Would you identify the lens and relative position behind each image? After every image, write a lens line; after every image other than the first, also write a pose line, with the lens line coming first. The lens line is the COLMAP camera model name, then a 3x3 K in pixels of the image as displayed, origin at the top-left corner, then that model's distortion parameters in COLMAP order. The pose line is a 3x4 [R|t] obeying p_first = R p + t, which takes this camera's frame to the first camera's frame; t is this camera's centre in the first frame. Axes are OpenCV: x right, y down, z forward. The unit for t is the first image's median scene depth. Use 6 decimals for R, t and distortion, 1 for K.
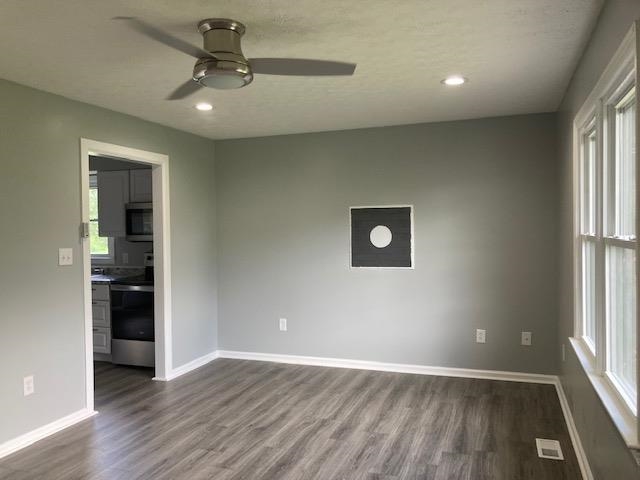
lens RADIAL K [[538.5, 0, 320.0], [0, 538.5, 240.0], [0, 0, 1]] dist [0.004679, 0.003722]
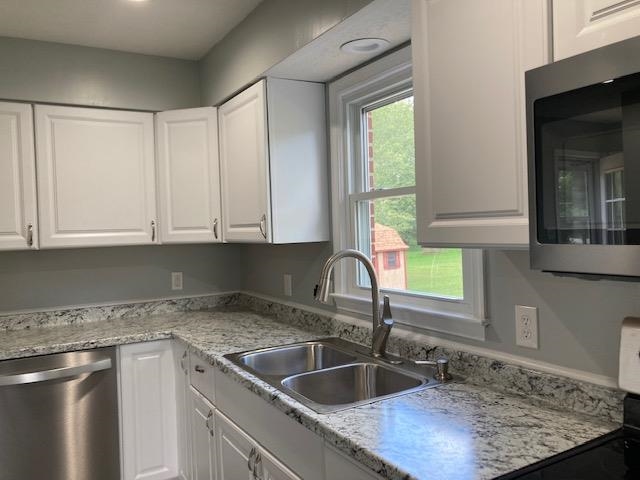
lens RADIAL K [[538.5, 0, 320.0], [0, 538.5, 240.0], [0, 0, 1]] dist [0.004679, 0.003722]
pose [[0.766116, 0.005892, -0.642675, -0.273373], [0.010378, 0.999714, 0.021538, -0.015852], [0.642619, -0.023170, 0.765836, 0.746069]]
